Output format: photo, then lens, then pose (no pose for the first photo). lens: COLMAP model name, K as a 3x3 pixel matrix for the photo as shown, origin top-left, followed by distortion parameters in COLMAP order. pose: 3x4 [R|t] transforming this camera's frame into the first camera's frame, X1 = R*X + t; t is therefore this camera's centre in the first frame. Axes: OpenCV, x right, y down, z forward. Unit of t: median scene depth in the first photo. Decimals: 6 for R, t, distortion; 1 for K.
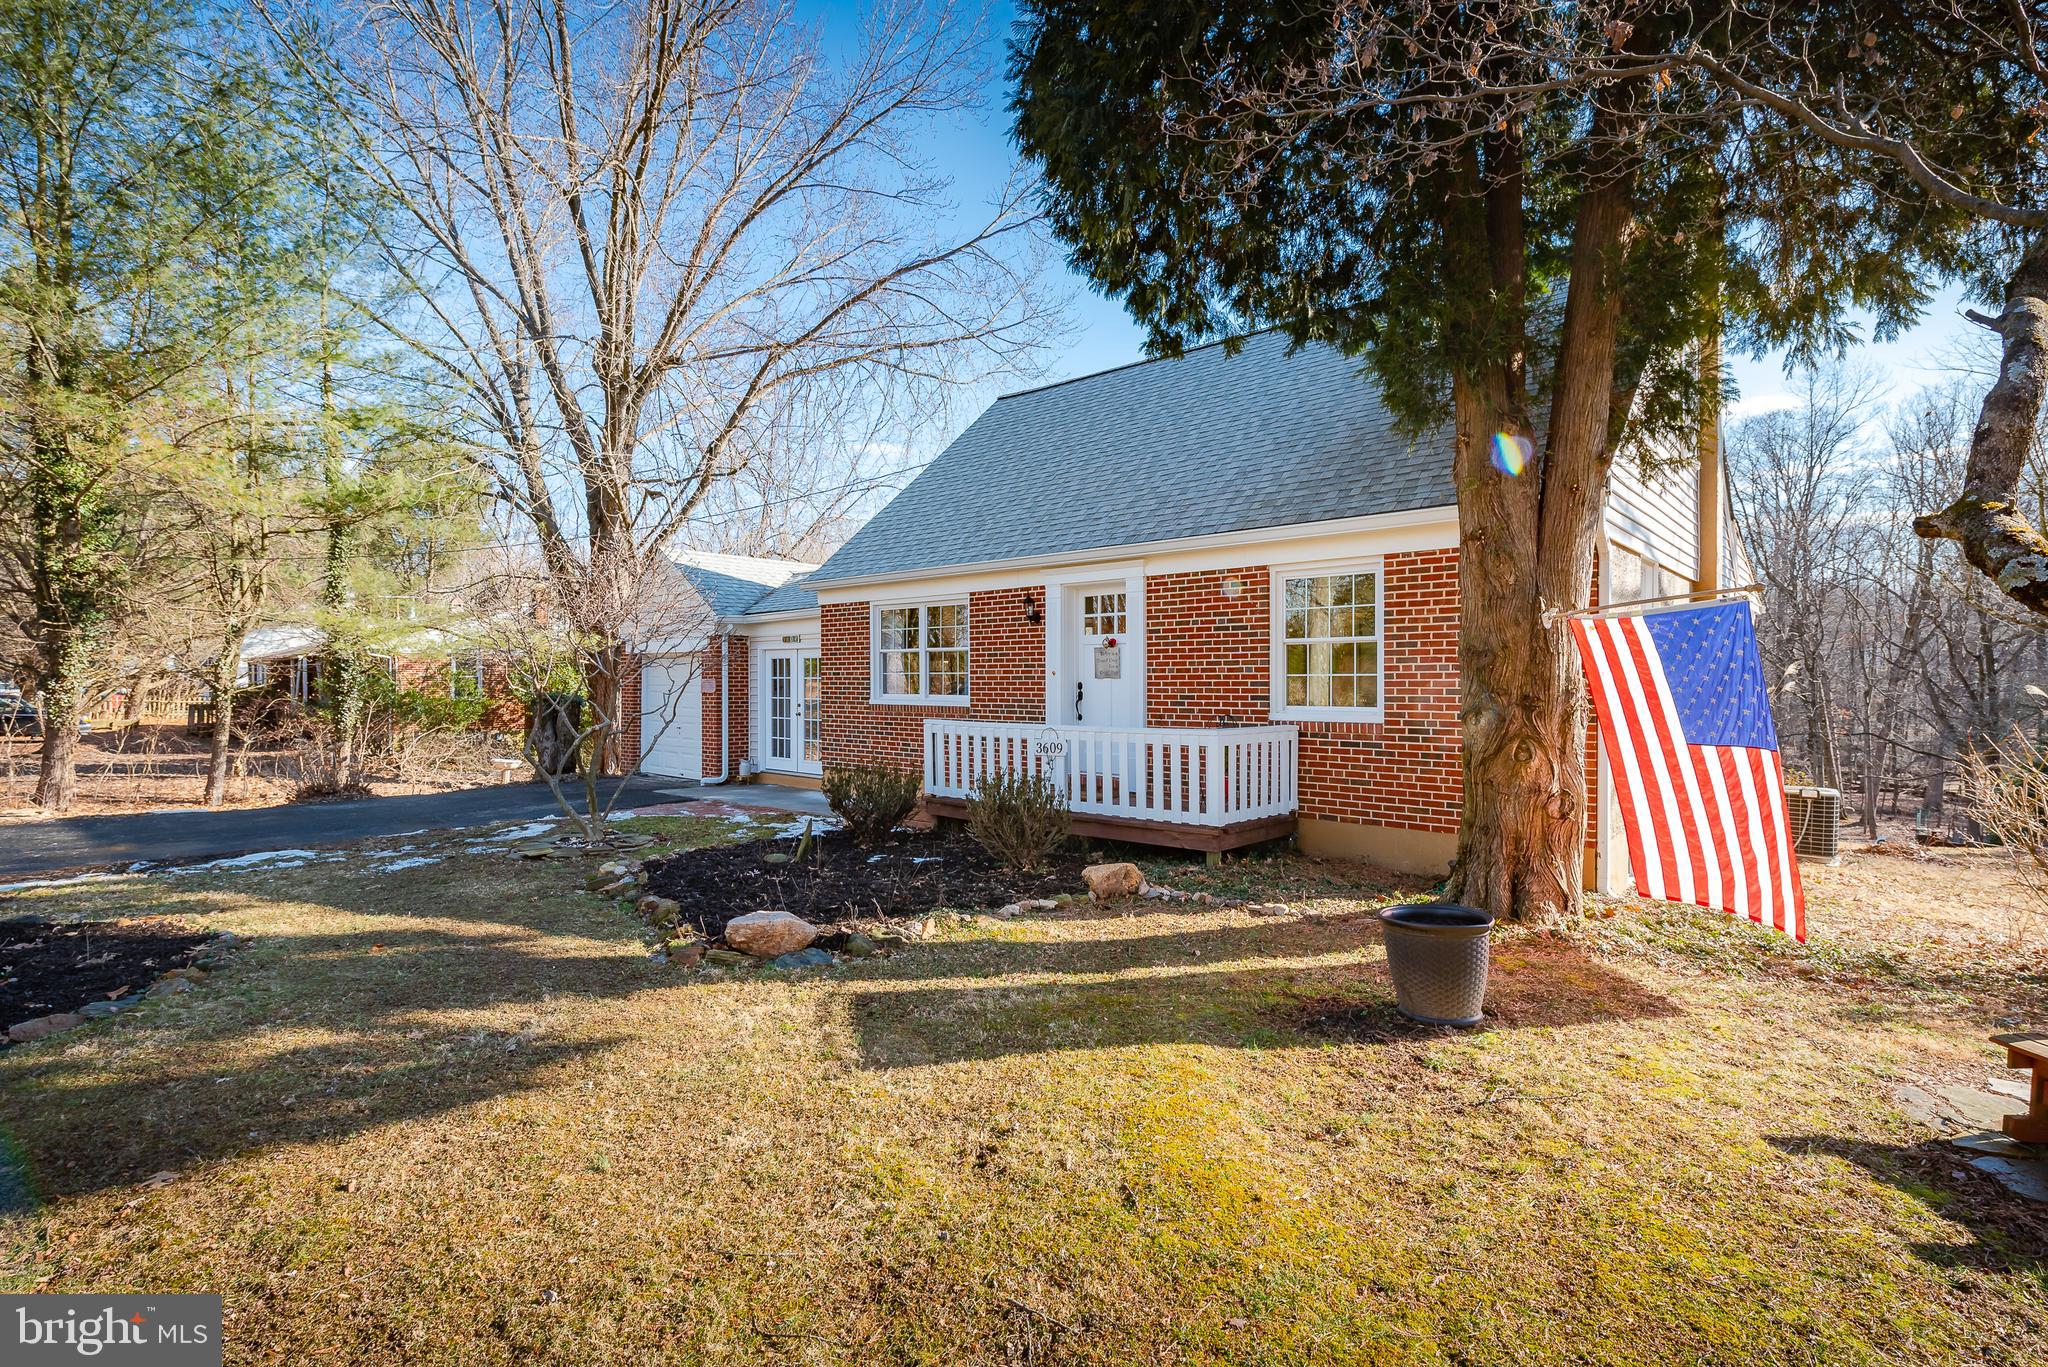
lens RADIAL K [[996.1, 0, 1024.0], [0, 996.1, 683.5], [0, 0, 1]] dist [-0.000190, 0.000325]
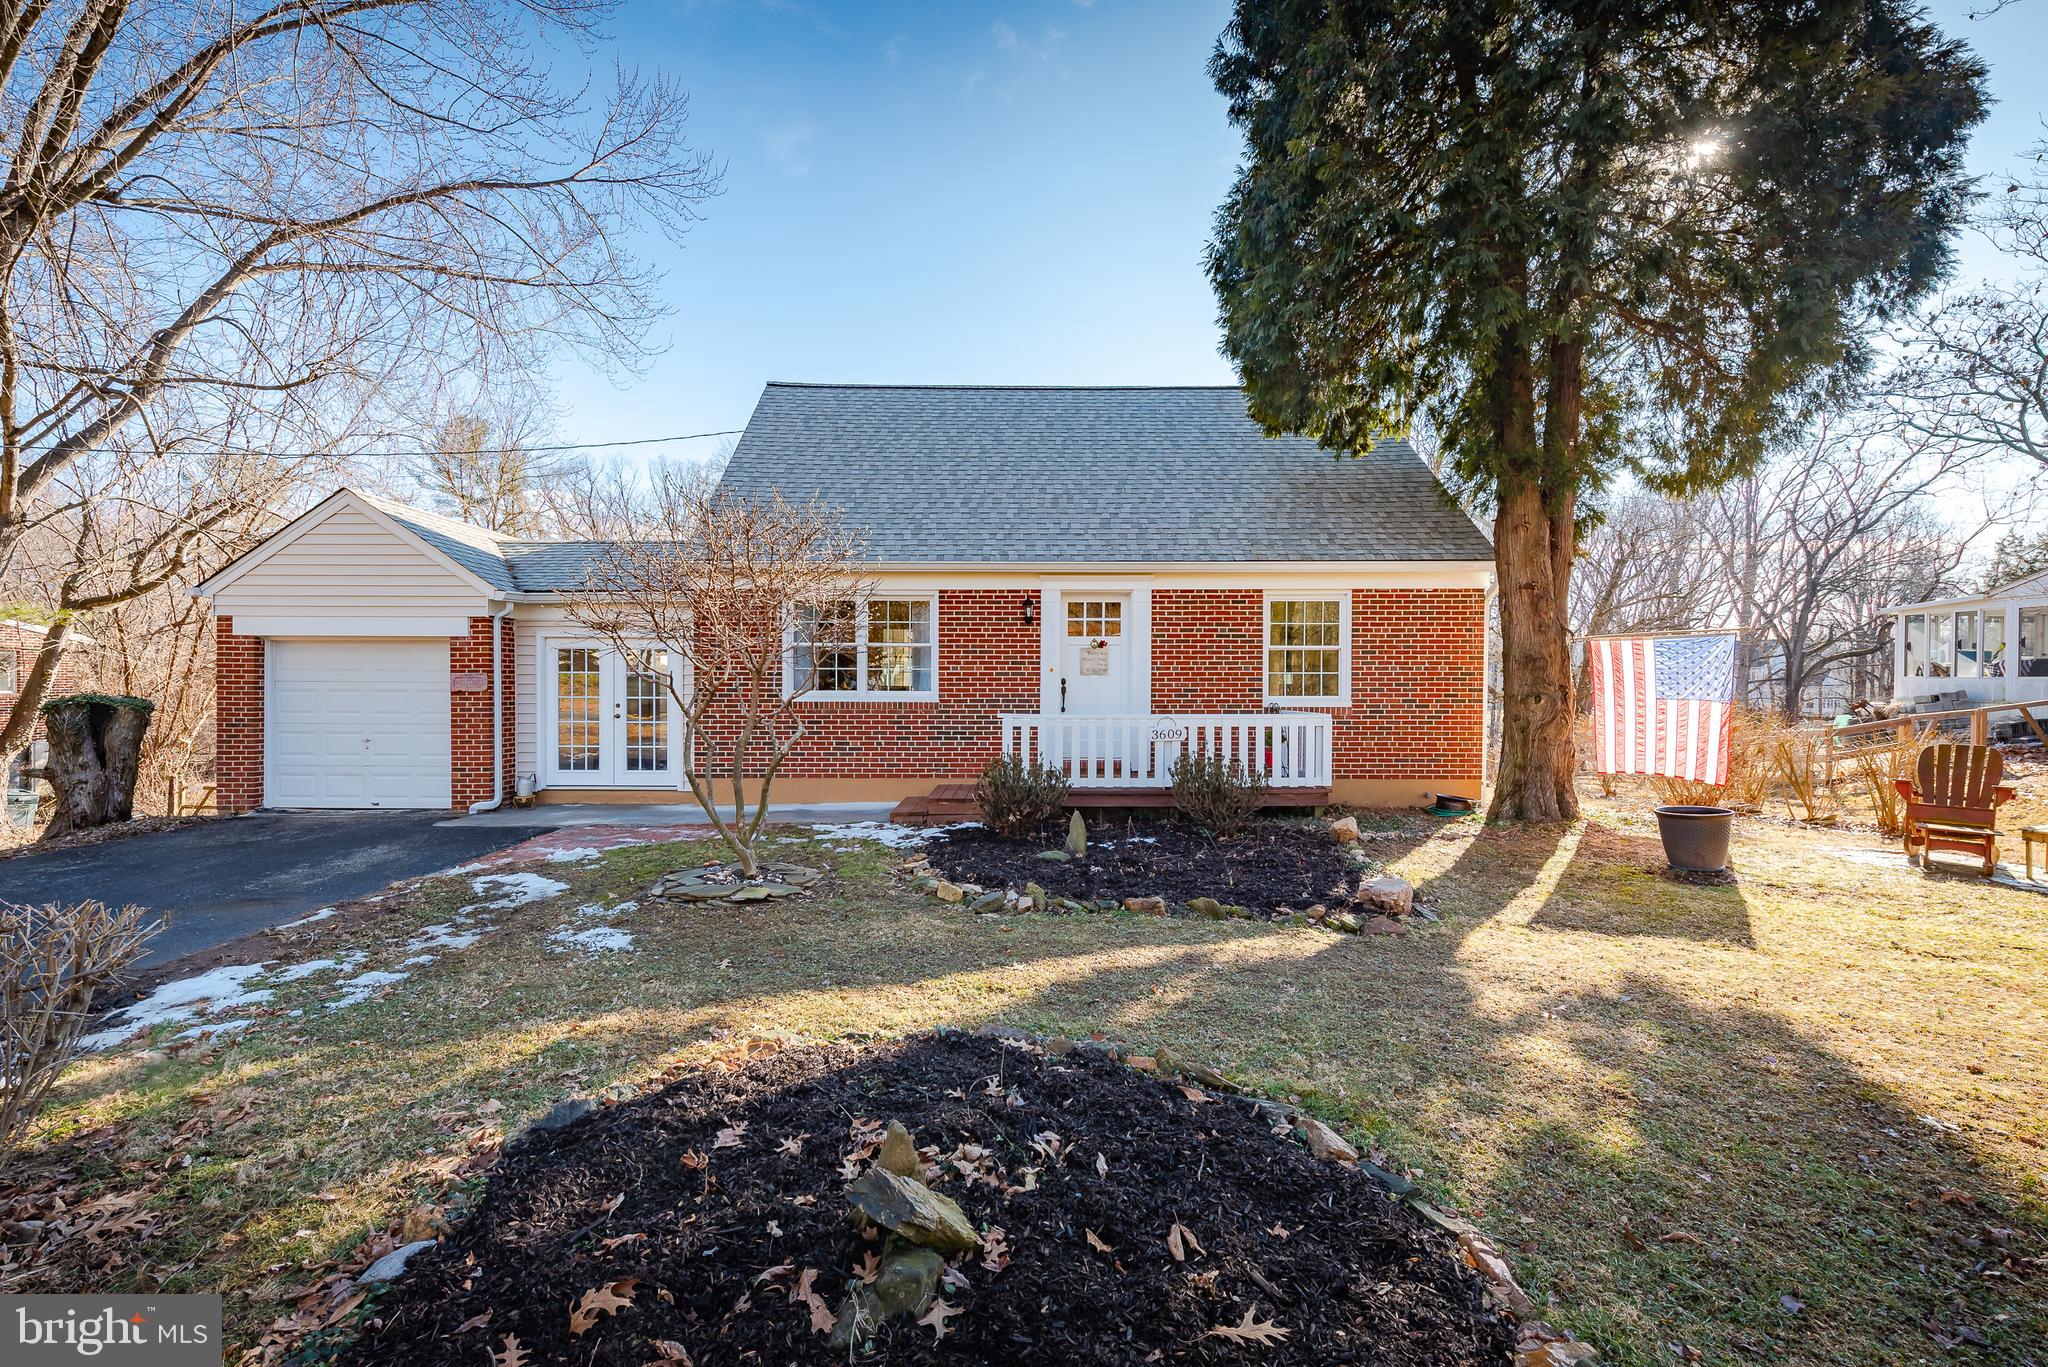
lens RADIAL K [[910.6, 0, 1027.9], [0, 910.6, 680.8], [0, 0, 1]] dist [-0.000714, -0.000555]
pose [[0.722149, 0.000024, 0.691737, -0.685509], [0.000303, 1.000000, -0.000352, 0.002134], [-0.691737, 0.000464, 0.722149, 0.288074]]
